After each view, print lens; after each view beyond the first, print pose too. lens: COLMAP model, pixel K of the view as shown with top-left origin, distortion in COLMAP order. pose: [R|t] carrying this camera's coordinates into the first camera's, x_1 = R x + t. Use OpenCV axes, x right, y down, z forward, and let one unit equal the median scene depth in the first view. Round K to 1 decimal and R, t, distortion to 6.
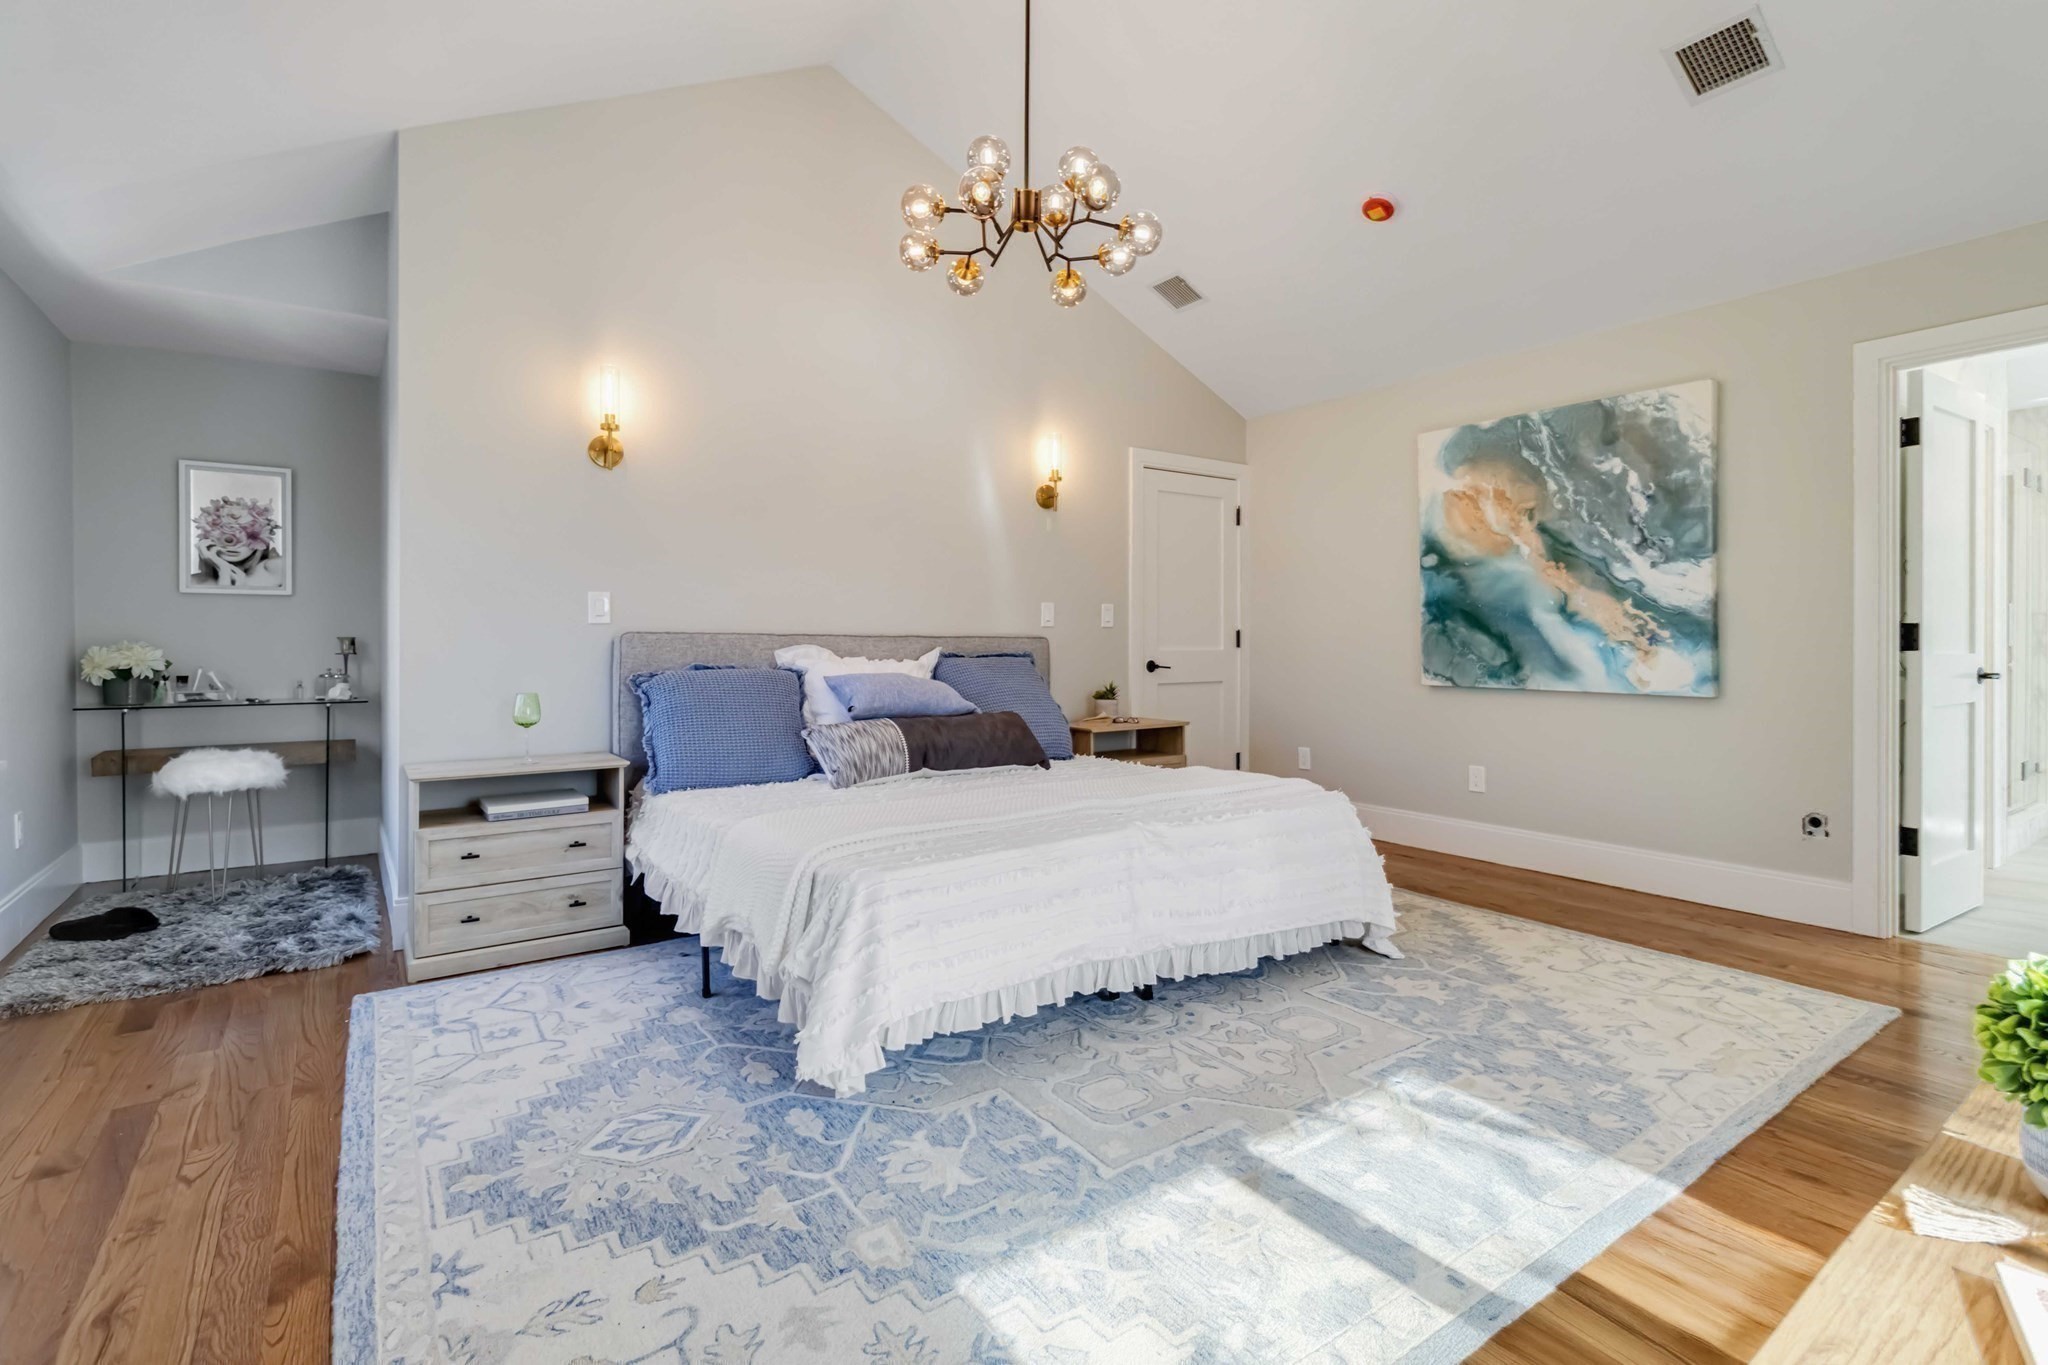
lens RADIAL K [[938.2, 0, 1035.3], [0, 938.2, 650.7], [0, 0, 1]] dist [0.003337, -0.000044]
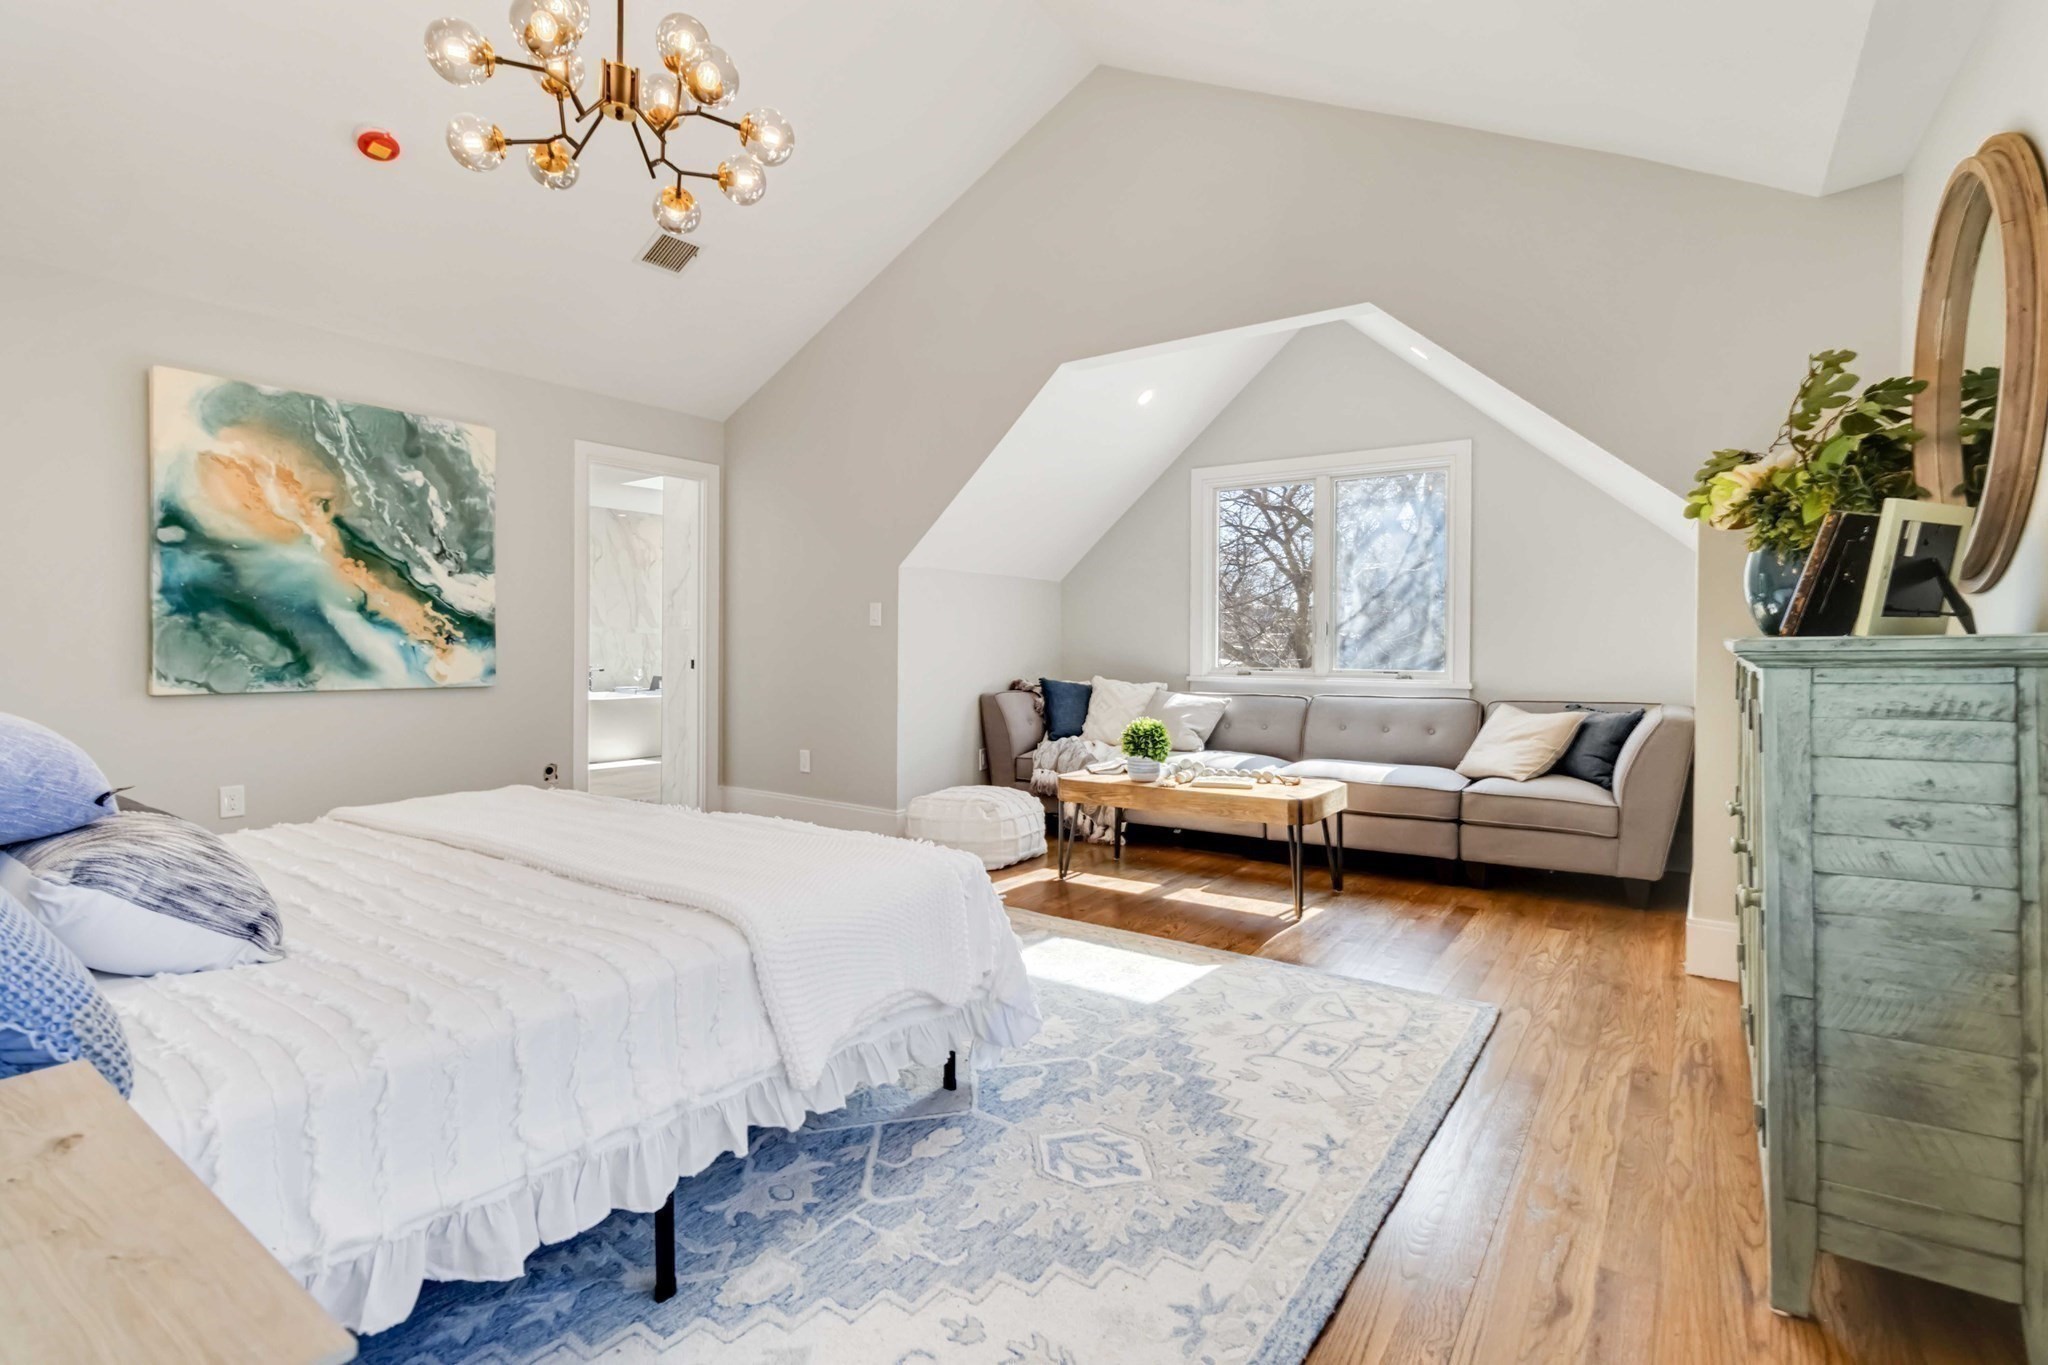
lens RADIAL K [[938.2, 0, 1027.1], [0, 938.2, 666.2], [0, 0, 1]] dist [0.003337, -0.000044]
pose [[-0.312776, -0.020196, 0.949612, -0.633711], [0.005742, 0.999715, 0.023153, -0.001101], [-0.949809, 0.012695, -0.312572, 0.669483]]
